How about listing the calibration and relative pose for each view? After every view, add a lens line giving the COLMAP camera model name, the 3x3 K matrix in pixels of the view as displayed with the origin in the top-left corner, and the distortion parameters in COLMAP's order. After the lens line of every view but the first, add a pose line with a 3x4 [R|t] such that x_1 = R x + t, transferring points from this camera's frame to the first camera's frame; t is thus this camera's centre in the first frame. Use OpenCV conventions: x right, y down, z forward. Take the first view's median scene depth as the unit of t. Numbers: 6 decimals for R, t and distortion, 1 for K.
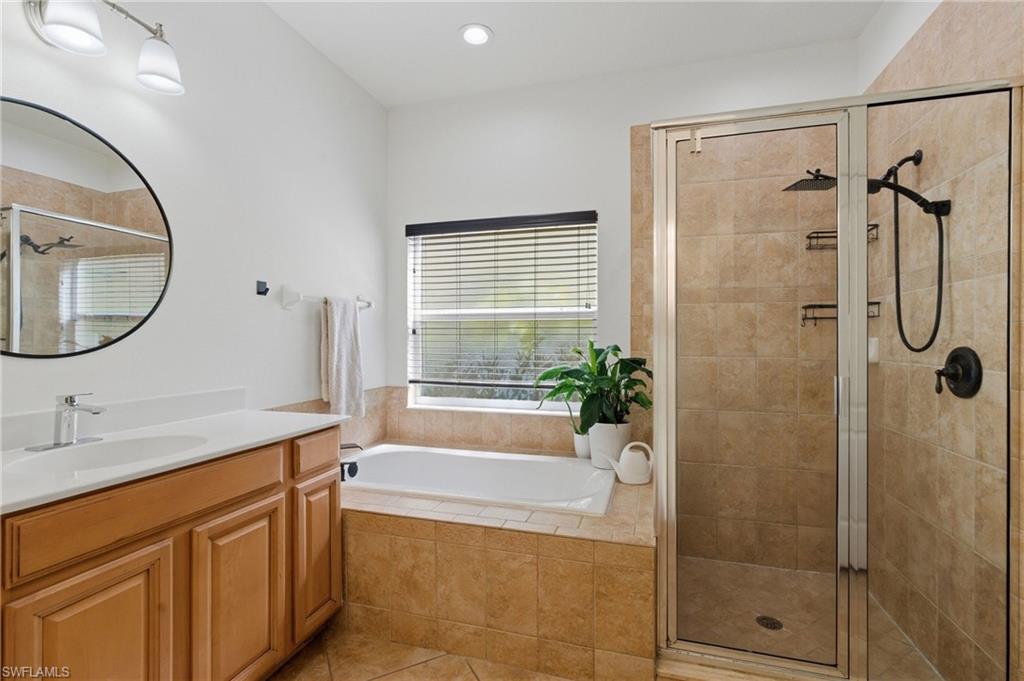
lens RADIAL K [[464.5, 0, 513.8], [0, 464.5, 338.8], [0, 0, 1]] dist [-0.002122, -0.000464]
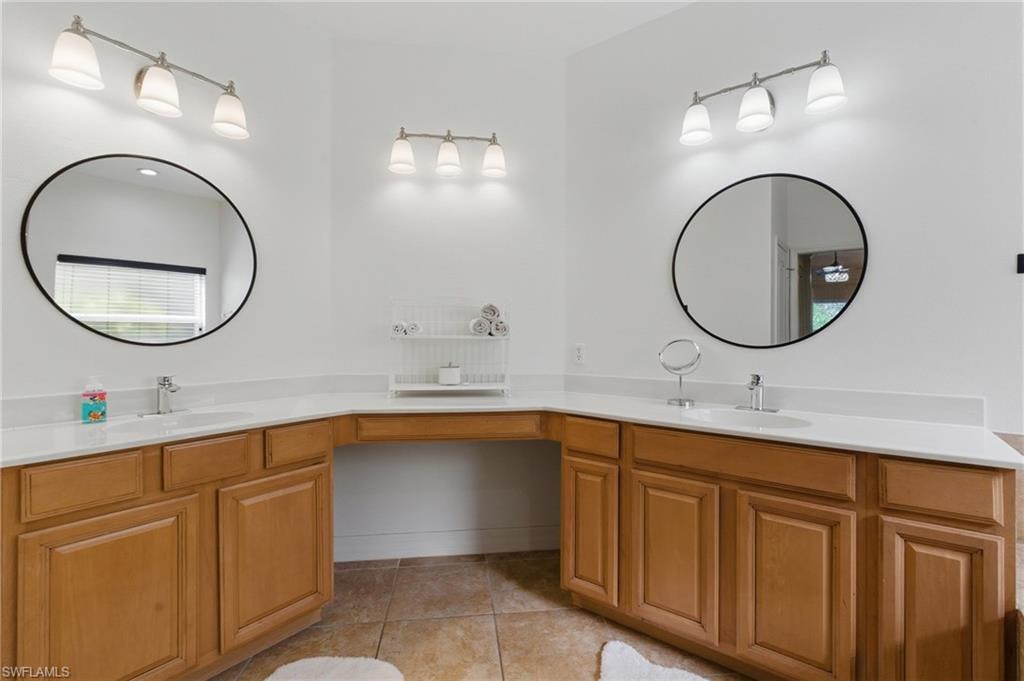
lens RADIAL K [[464.5, 0, 511.7], [0, 464.5, 337.3], [0, 0, 1]] dist [-0.002122, -0.000464]
pose [[-0.352388, 0.006021, -0.935835, 0.556233], [0.002093, 0.999982, 0.005646, -0.000511], [0.935852, 0.000031, -0.352394, 0.735964]]
